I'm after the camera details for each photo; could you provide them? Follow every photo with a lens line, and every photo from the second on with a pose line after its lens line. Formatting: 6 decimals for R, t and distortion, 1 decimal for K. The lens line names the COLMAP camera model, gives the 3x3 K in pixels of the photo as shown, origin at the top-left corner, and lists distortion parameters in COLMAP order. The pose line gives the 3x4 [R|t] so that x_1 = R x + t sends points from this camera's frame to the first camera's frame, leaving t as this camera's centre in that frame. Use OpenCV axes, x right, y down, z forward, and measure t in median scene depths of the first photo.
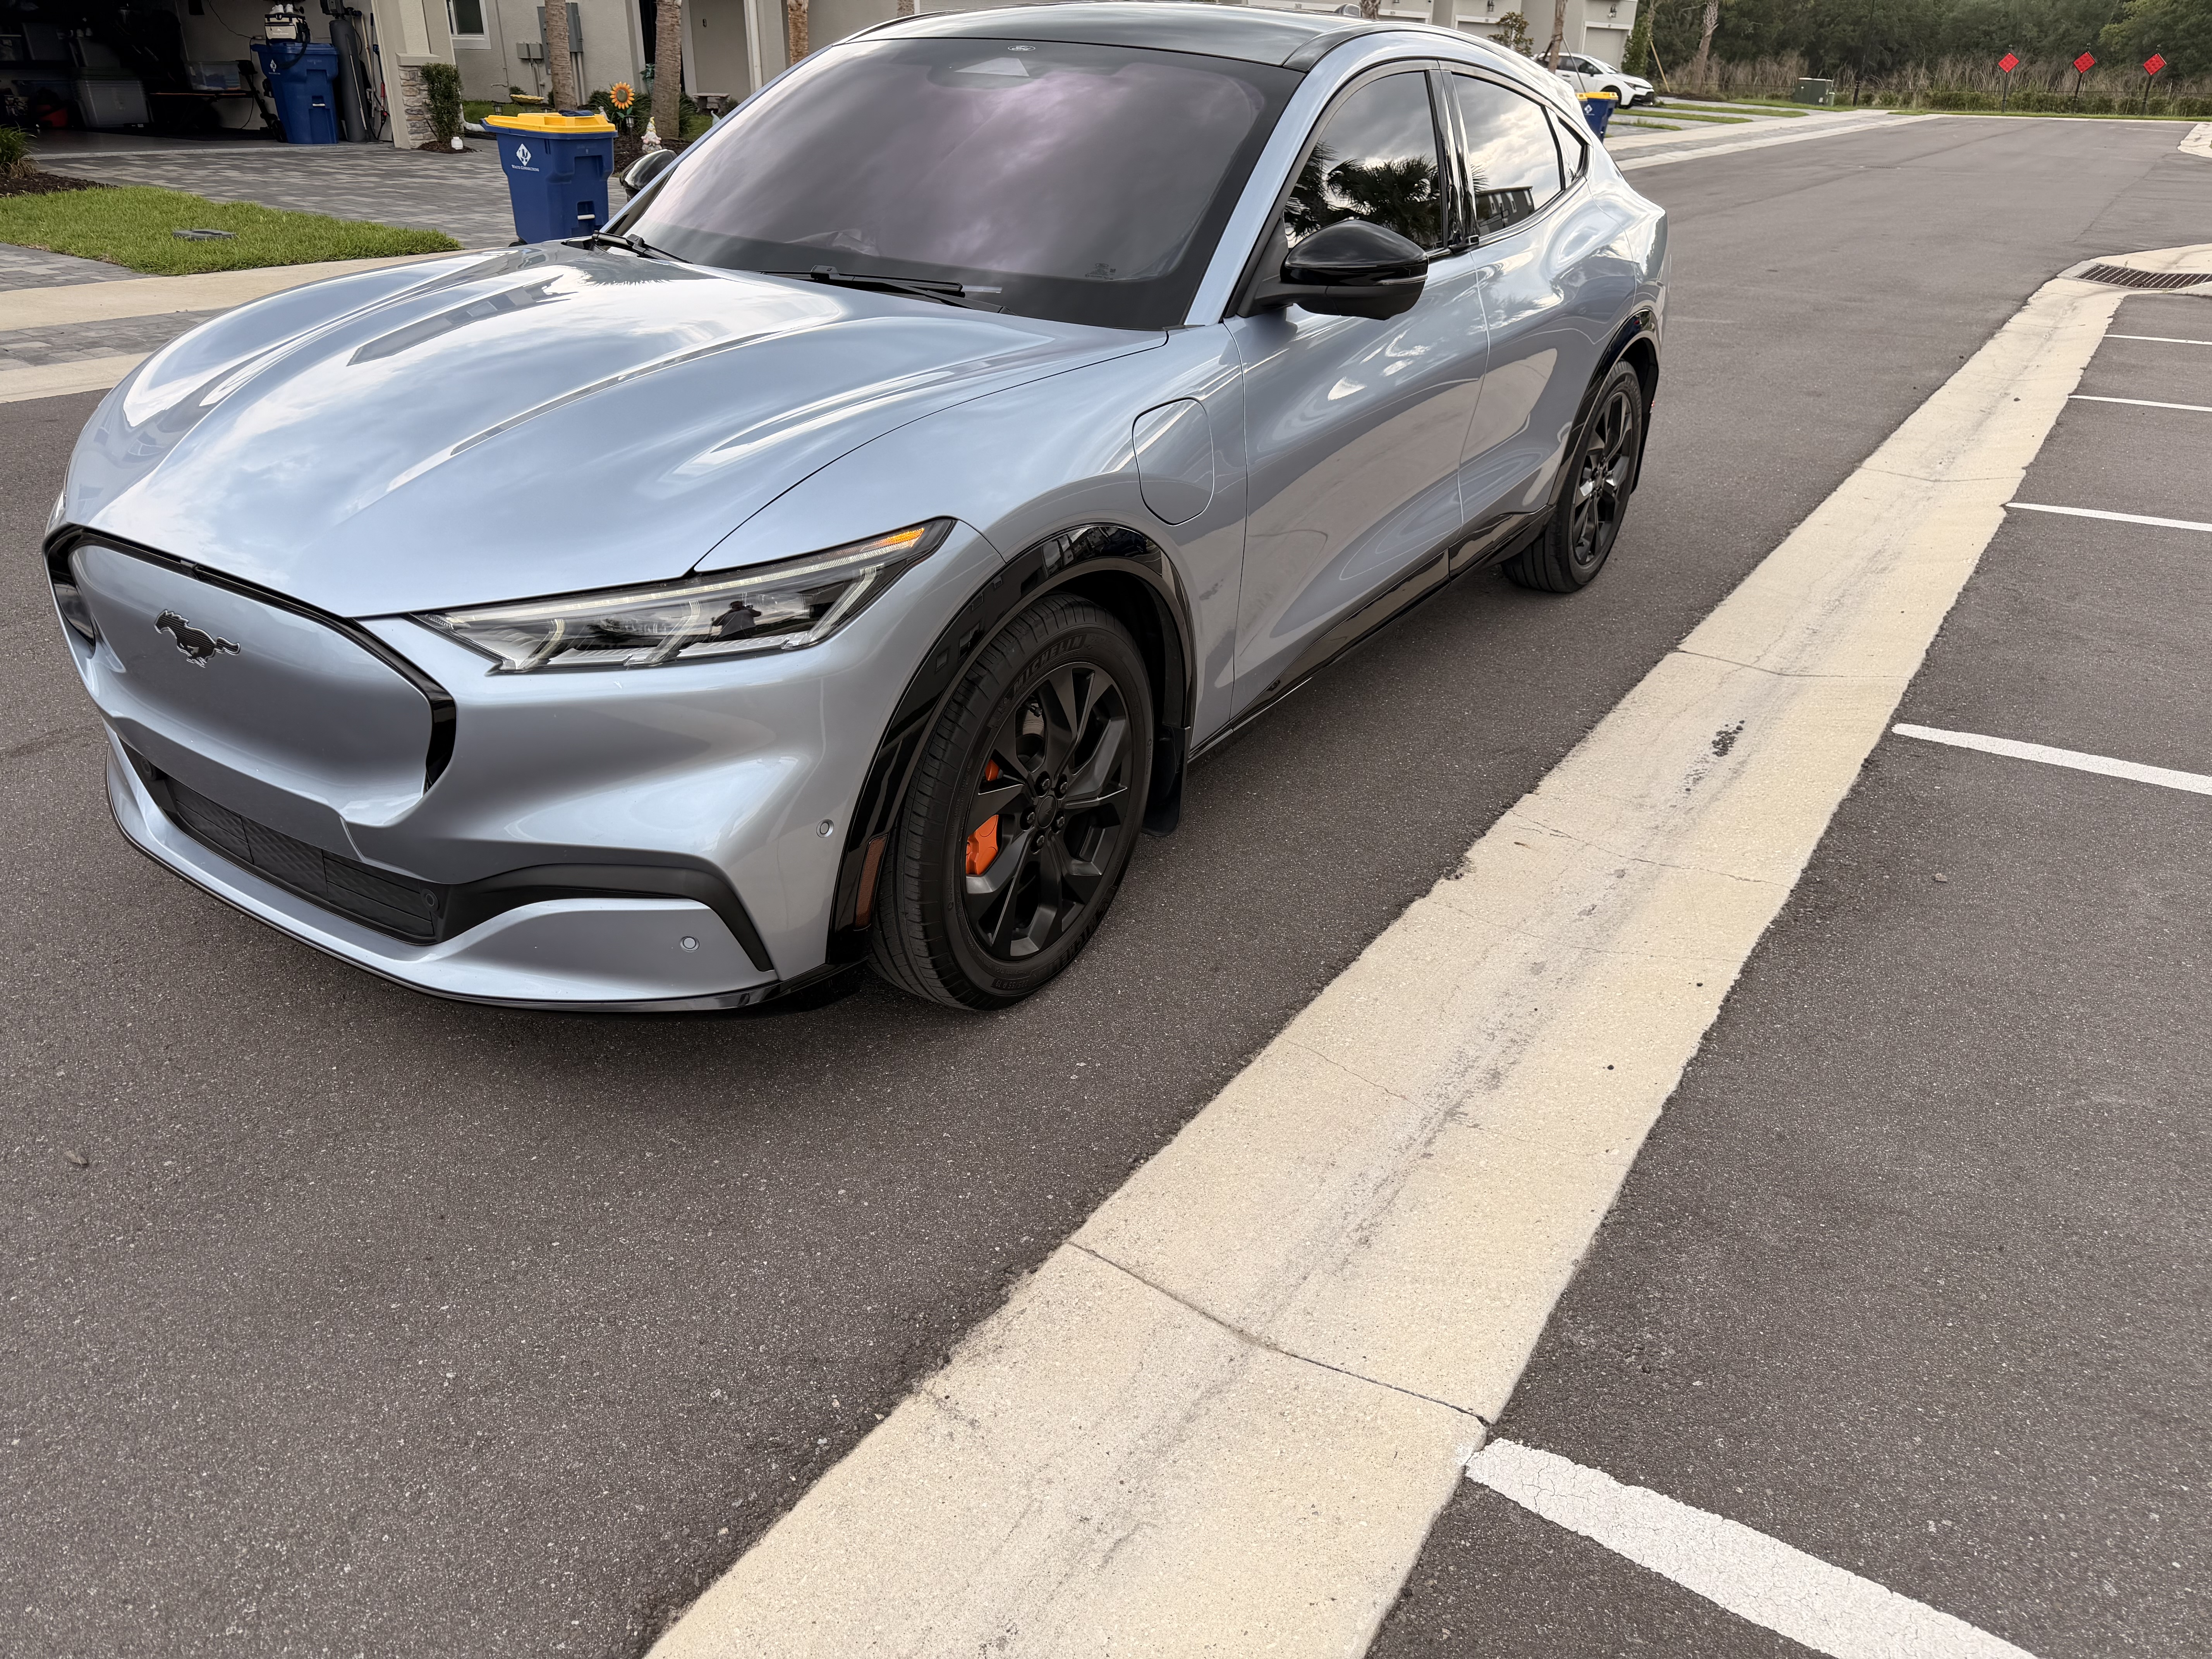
lens RADIAL K [[1542.7, 0, 1105.9], [0, 1542.7, 816.7], [0, 0, 1]] dist [-0.000305, 0.001300]
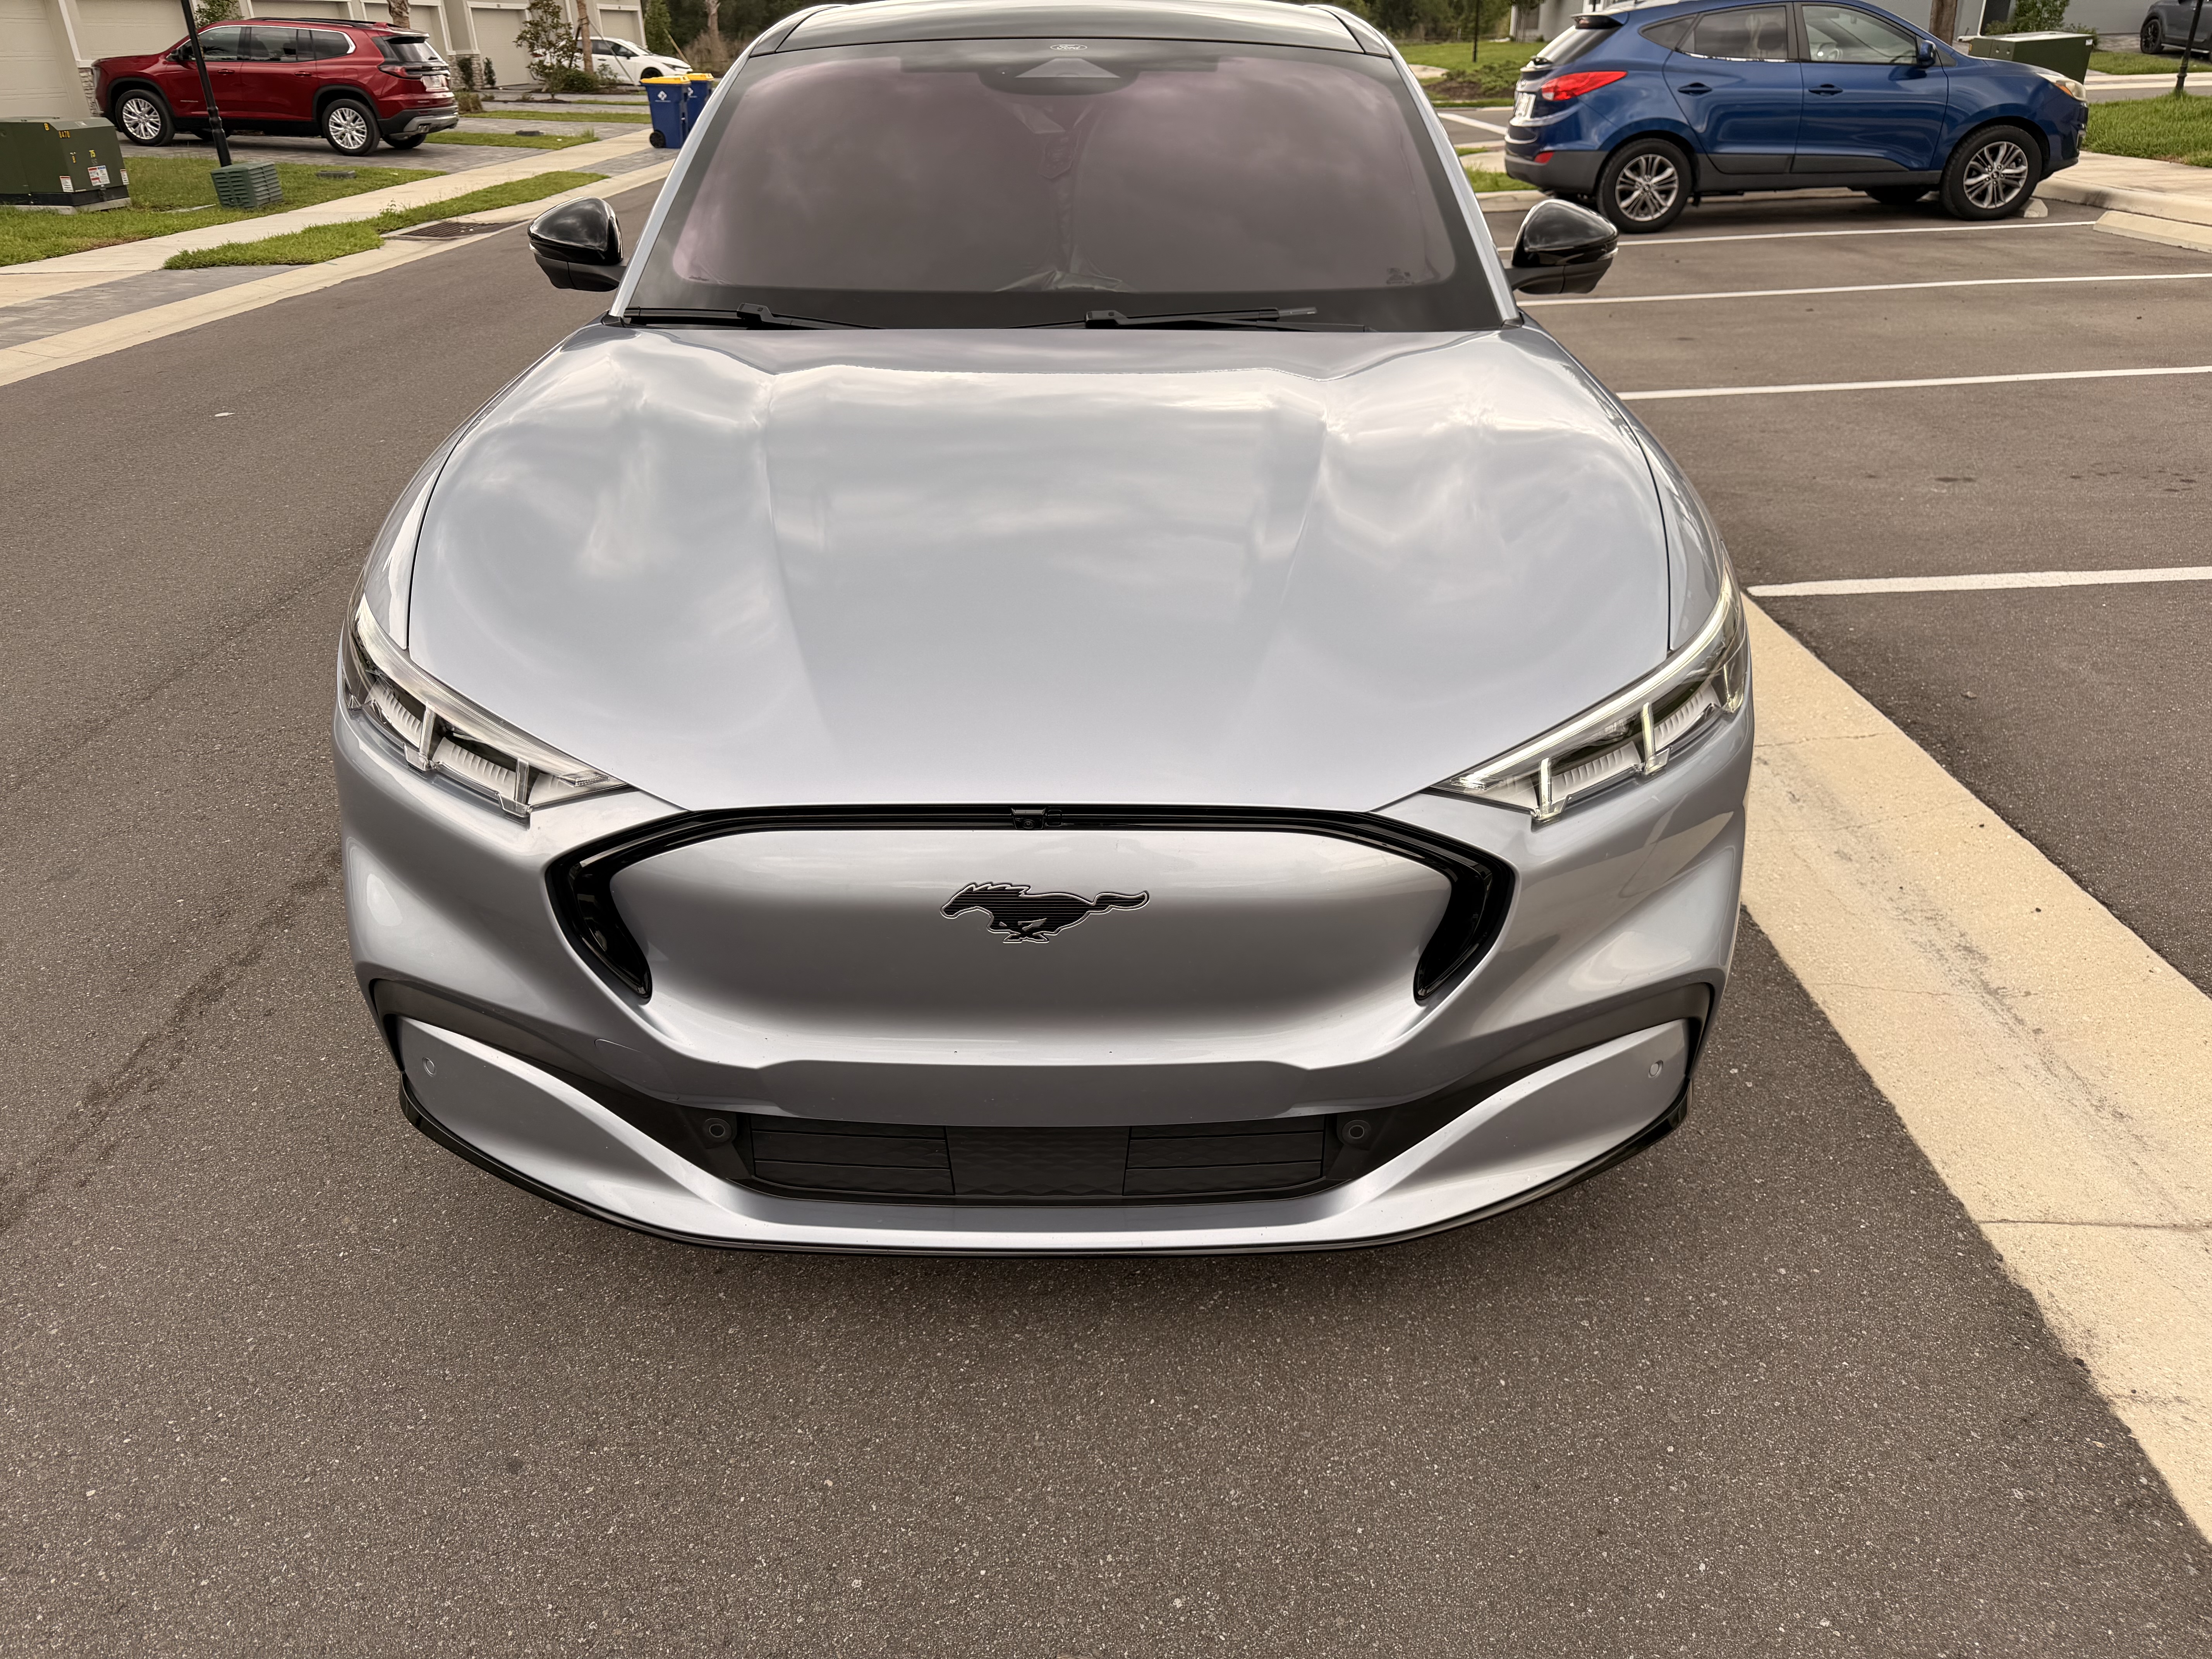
lens RADIAL K [[1542.7, 0, 1105.9], [0, 1542.7, 816.7], [0, 0, 1]] dist [-0.000305, 0.001300]
pose [[0.849941, -0.271730, 0.451400, -0.823005], [0.267631, 0.960648, 0.074361, -0.189633], [-0.453843, 0.057606, 0.889218, 0.316882]]
